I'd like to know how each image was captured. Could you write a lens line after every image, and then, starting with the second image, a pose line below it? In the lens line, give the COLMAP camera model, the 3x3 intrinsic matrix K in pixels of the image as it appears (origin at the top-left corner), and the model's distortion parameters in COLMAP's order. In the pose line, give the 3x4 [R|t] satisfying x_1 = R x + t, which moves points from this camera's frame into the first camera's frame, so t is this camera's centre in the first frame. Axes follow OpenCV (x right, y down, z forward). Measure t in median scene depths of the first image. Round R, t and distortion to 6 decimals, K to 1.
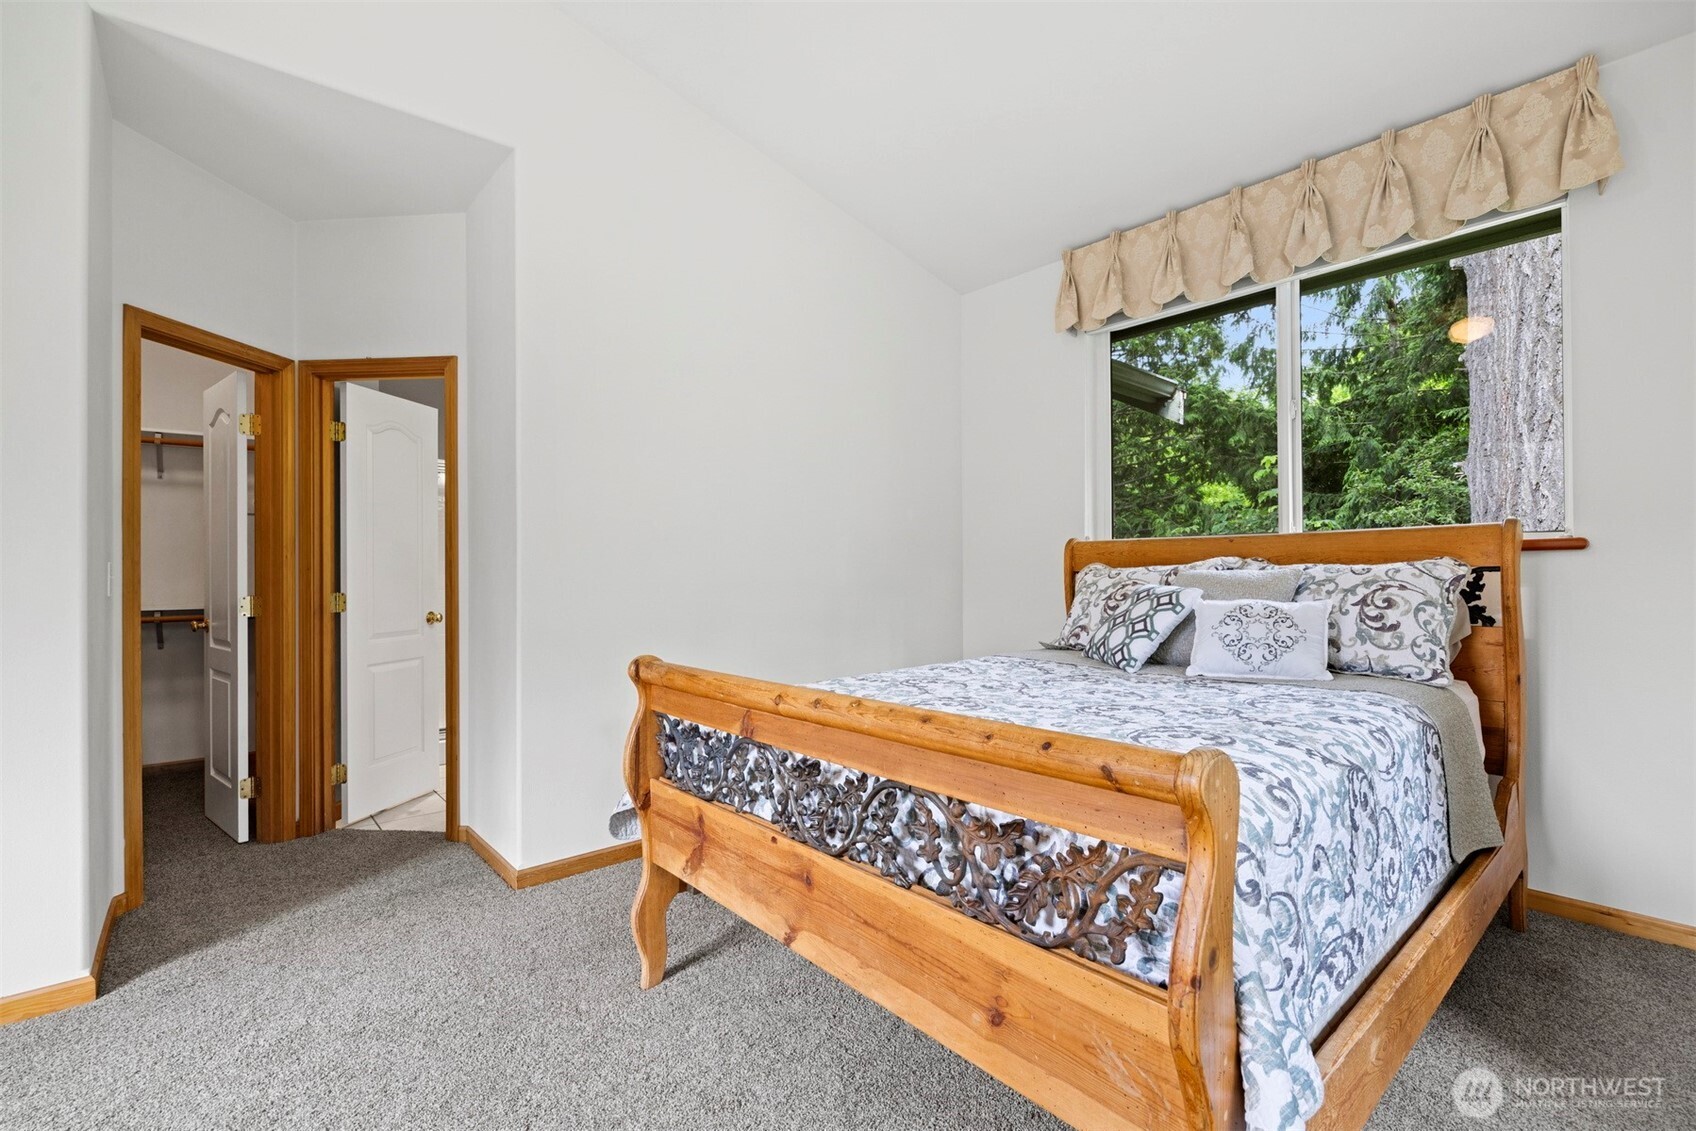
lens RADIAL K [[771.5, 0, 849.5], [0, 771.5, 562.5], [0, 0, 1]] dist [-0.000328, 0.000081]
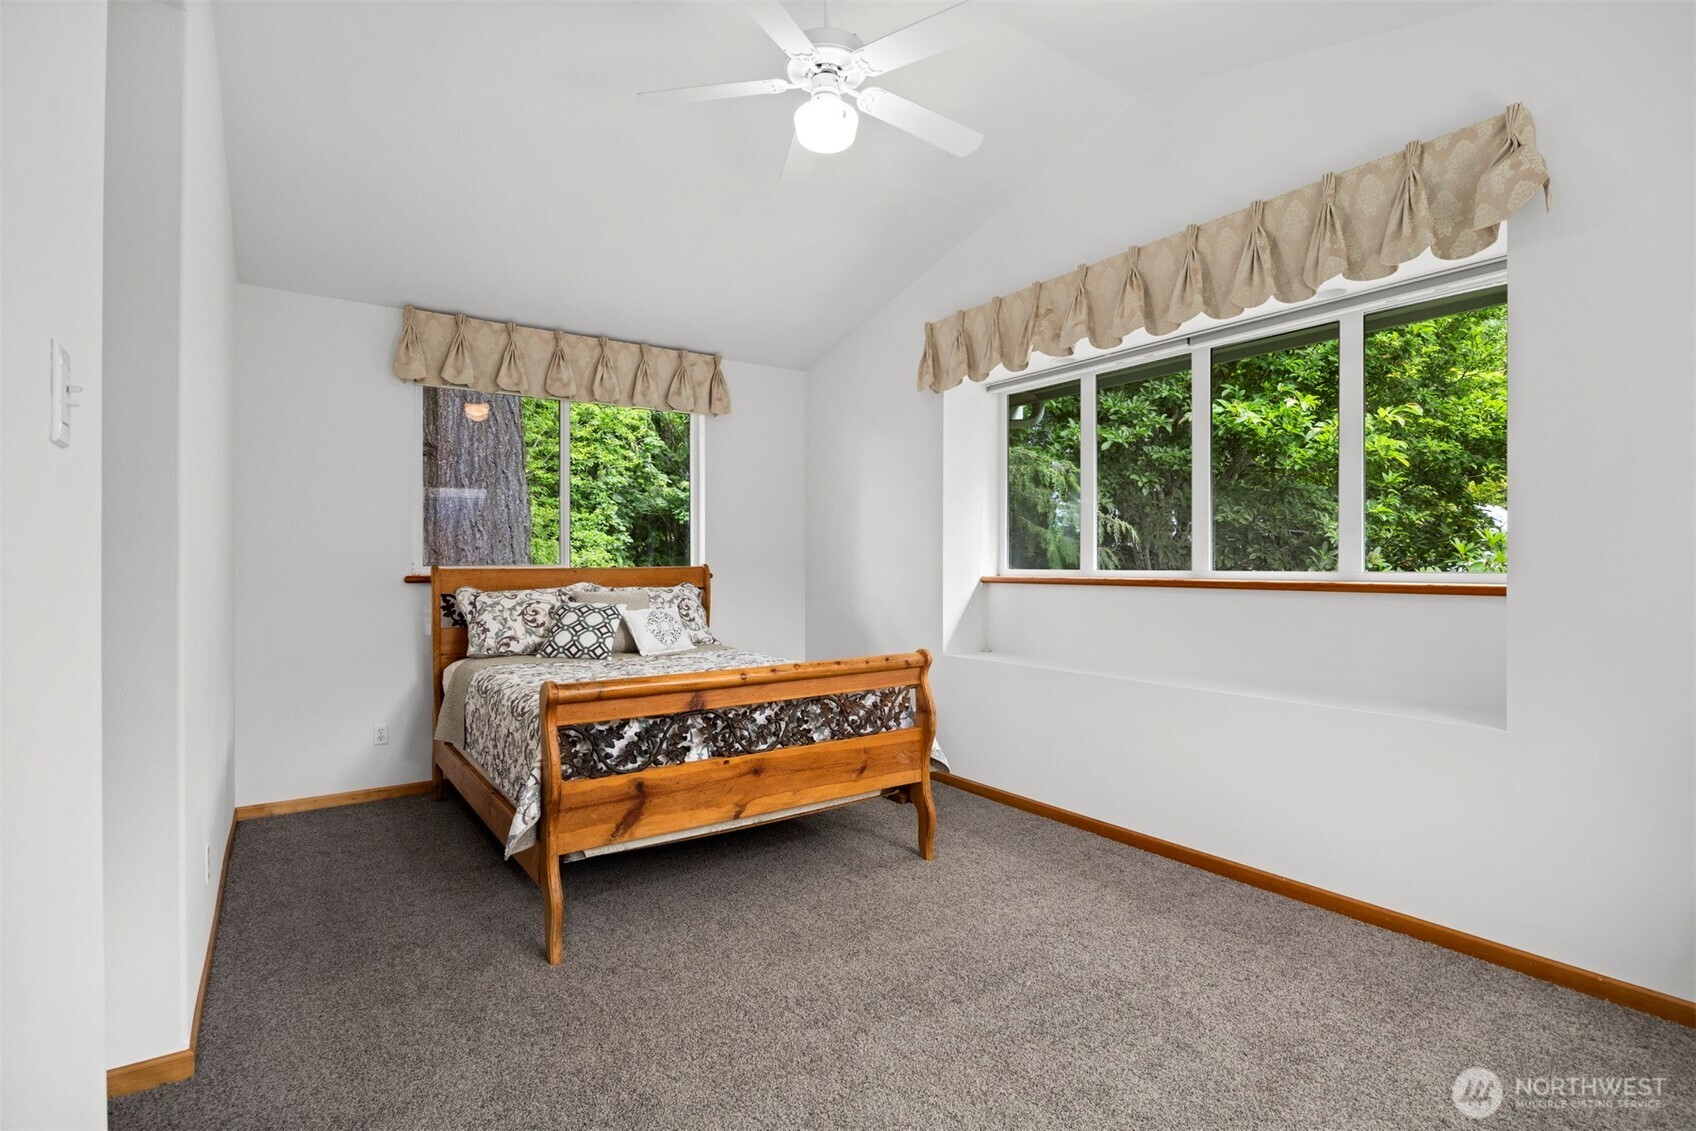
lens RADIAL K [[817.7, 0, 847.1], [0, 817.7, 567.1], [0, 0, 1]] dist [-0.002270, -0.000078]
pose [[0.086526, 0.008106, 0.996217, -1.137826], [-0.003125, 0.999964, -0.007865, -0.028410], [-0.996245, -0.002433, 0.086548, 0.368220]]
